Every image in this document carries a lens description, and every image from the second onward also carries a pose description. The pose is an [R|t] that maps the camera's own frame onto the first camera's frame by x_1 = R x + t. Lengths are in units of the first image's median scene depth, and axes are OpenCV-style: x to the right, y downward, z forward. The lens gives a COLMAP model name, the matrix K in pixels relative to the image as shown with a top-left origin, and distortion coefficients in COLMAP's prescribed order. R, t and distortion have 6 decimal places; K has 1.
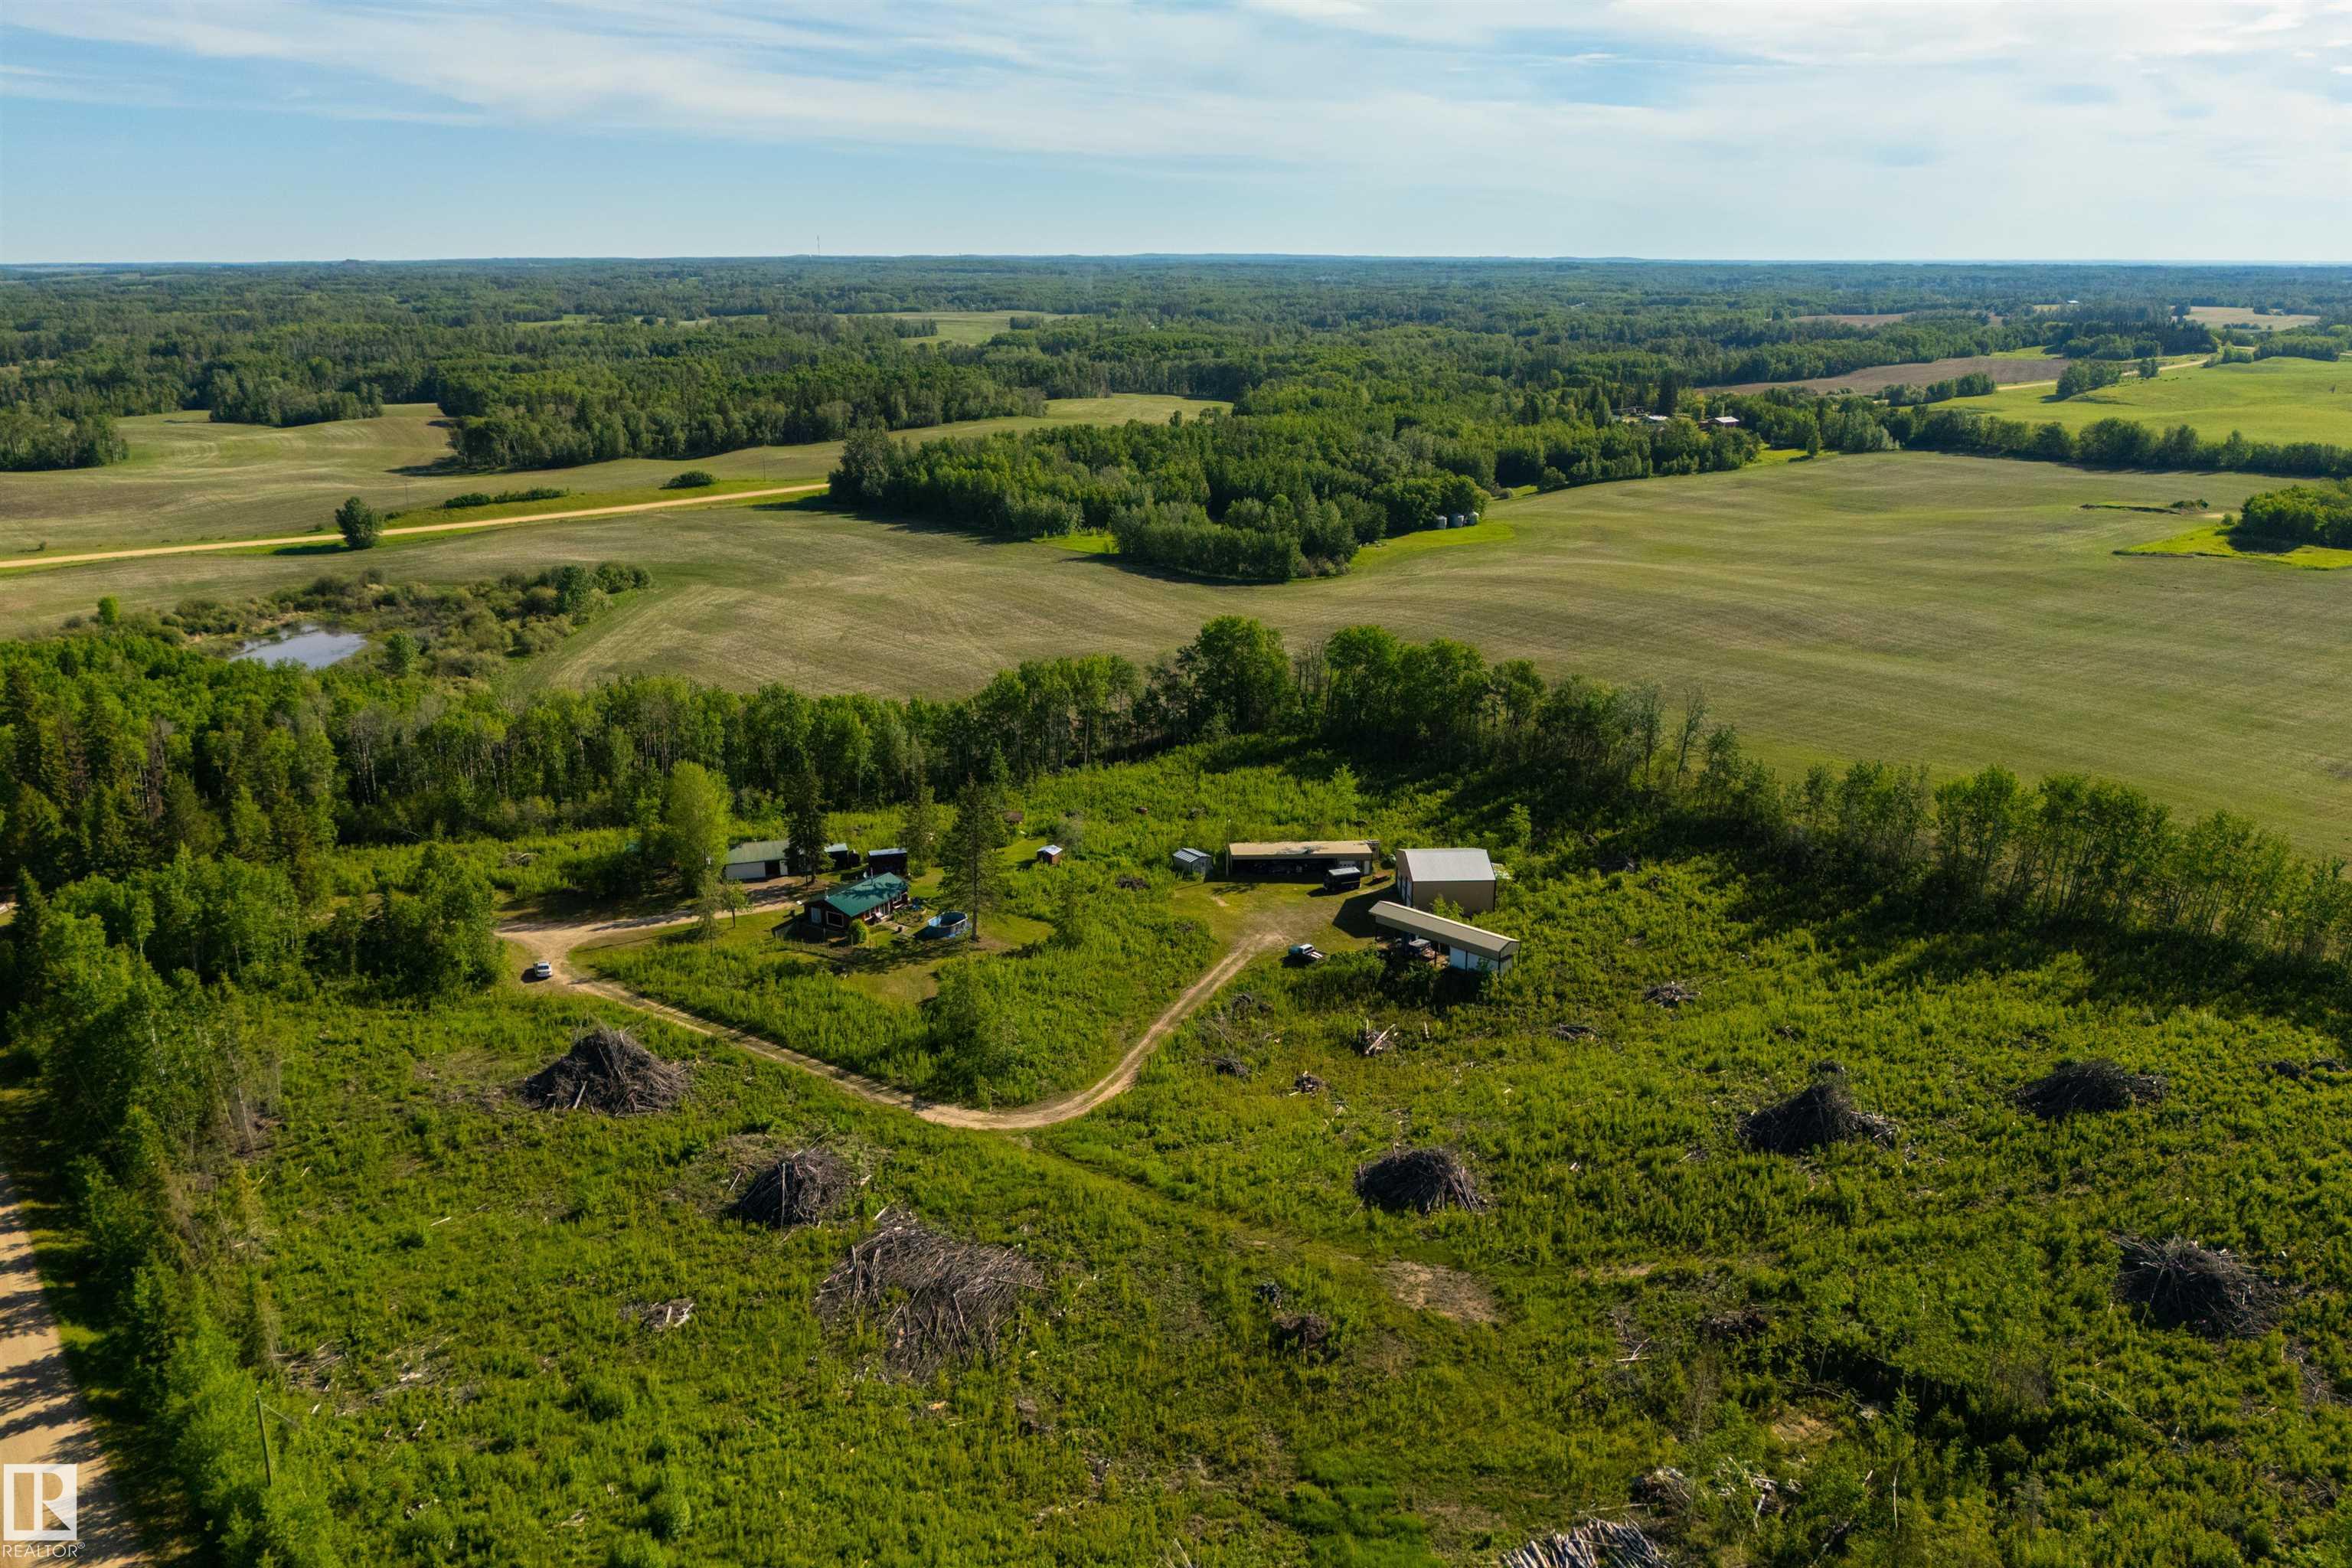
lens RADIAL K [[1777.4, 0, 1176.0], [0, 1777.4, 784.0], [0, 0, 1]] dist [0.042088, -0.084245]
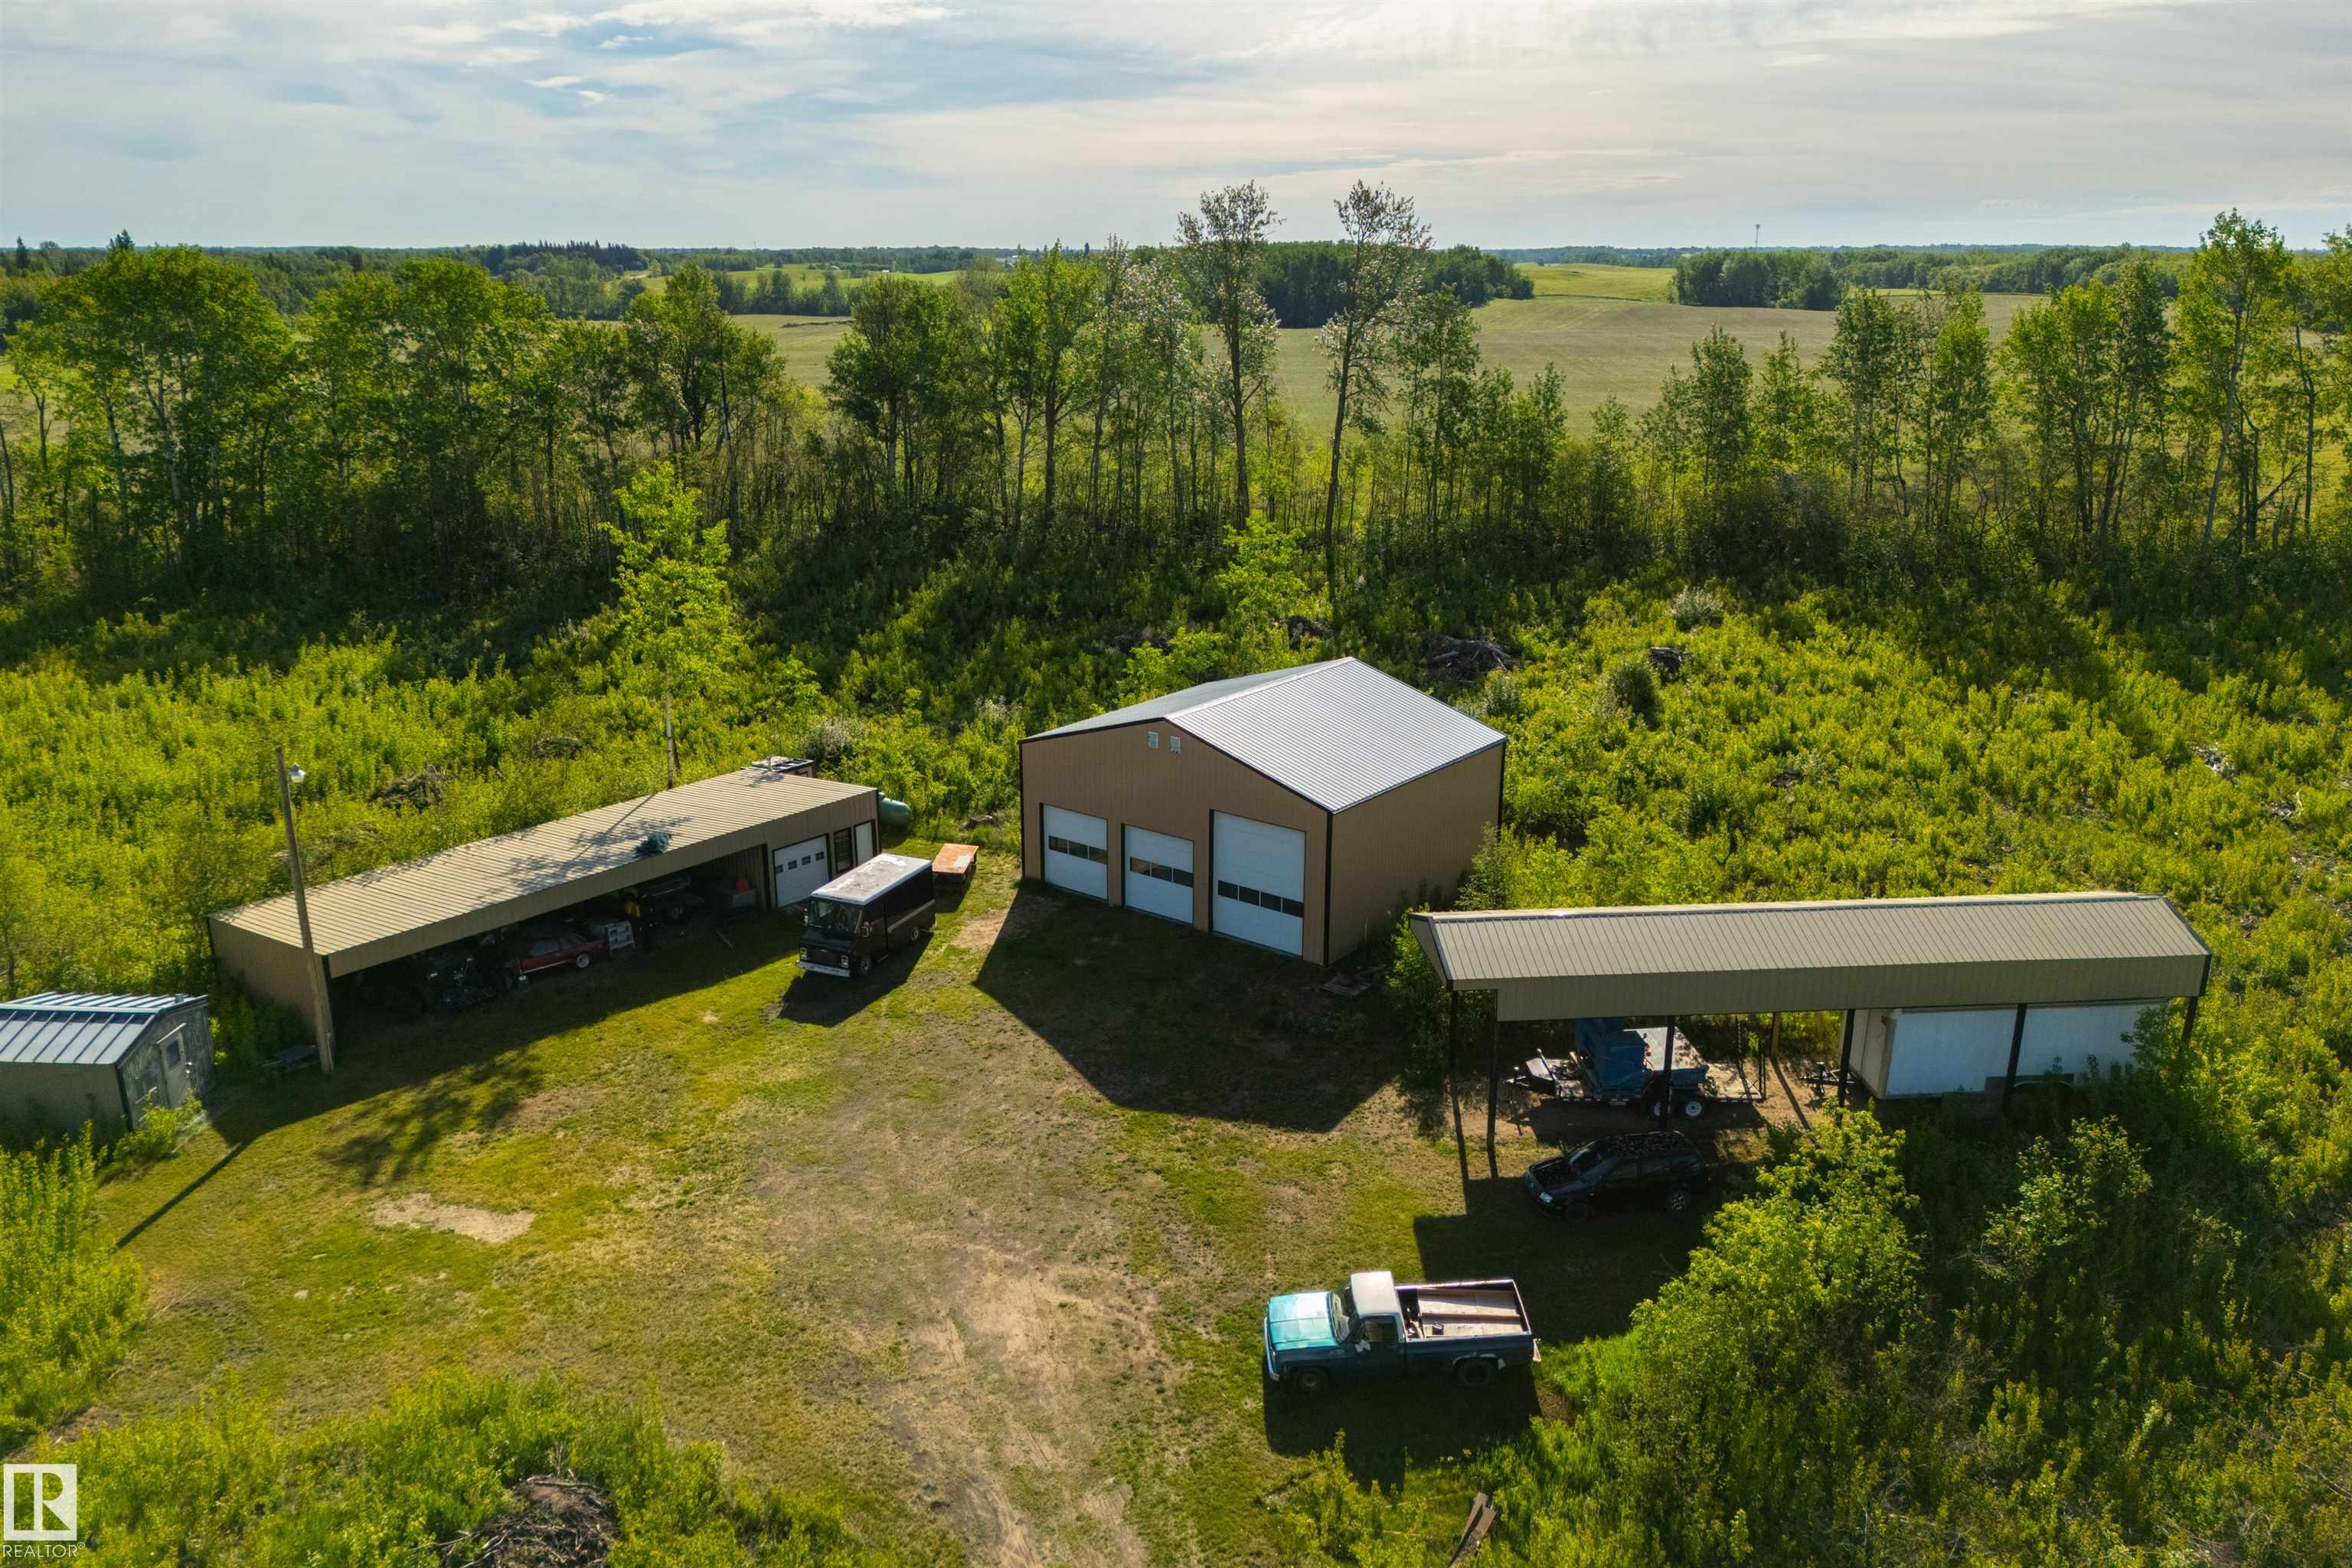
lens RADIAL K [[1777.4, 0, 1176.0], [0, 1777.4, 784.0], [0, 0, 1]] dist [0.042088, -0.084245]
pose [[0.661877, -0.217736, 0.717293, -0.042939], [0.215481, 0.971763, 0.096148, 0.023177], [-0.717974, 0.090925, 0.690106, 0.809015]]
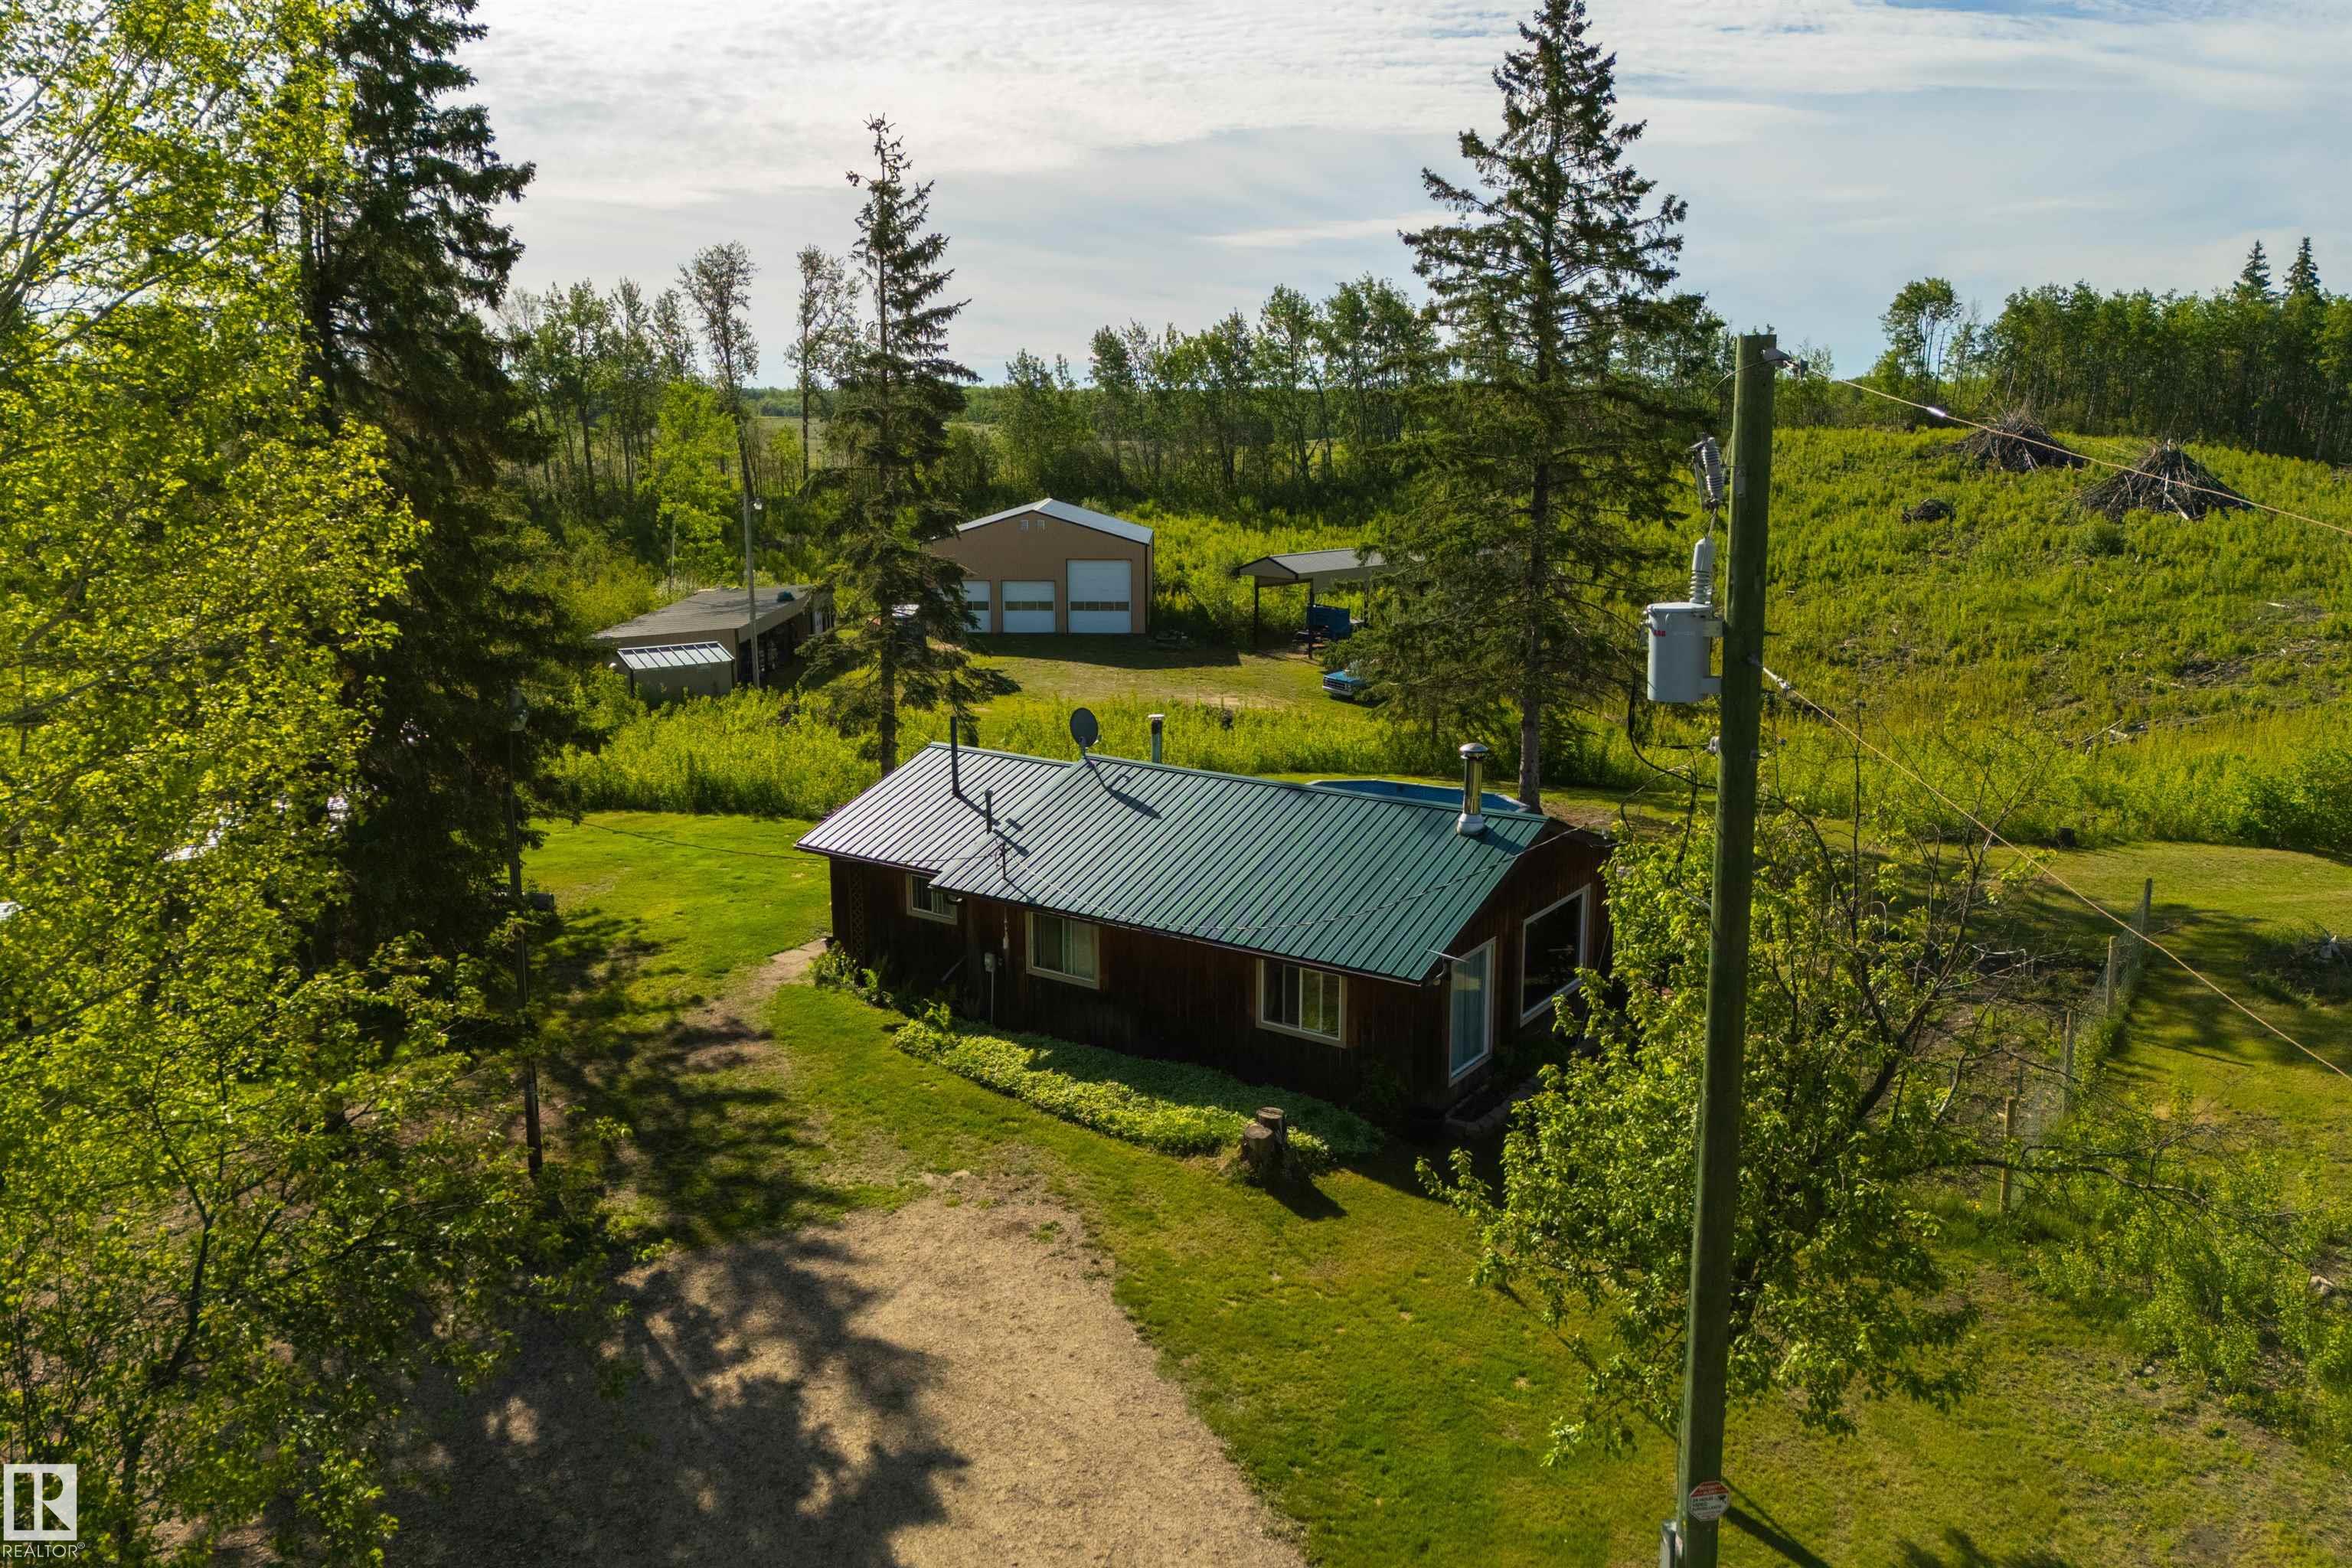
lens RADIAL K [[1746.0, 0, 1176.0], [0, 1746.0, 784.0], [0, 0, 1]] dist [0.056765, -0.109283]
pose [[0.074881, -0.212978, 0.974183, -0.277891], [0.288293, 0.939833, 0.183308, 0.031543], [-0.954610, 0.267124, 0.131776, 0.901775]]
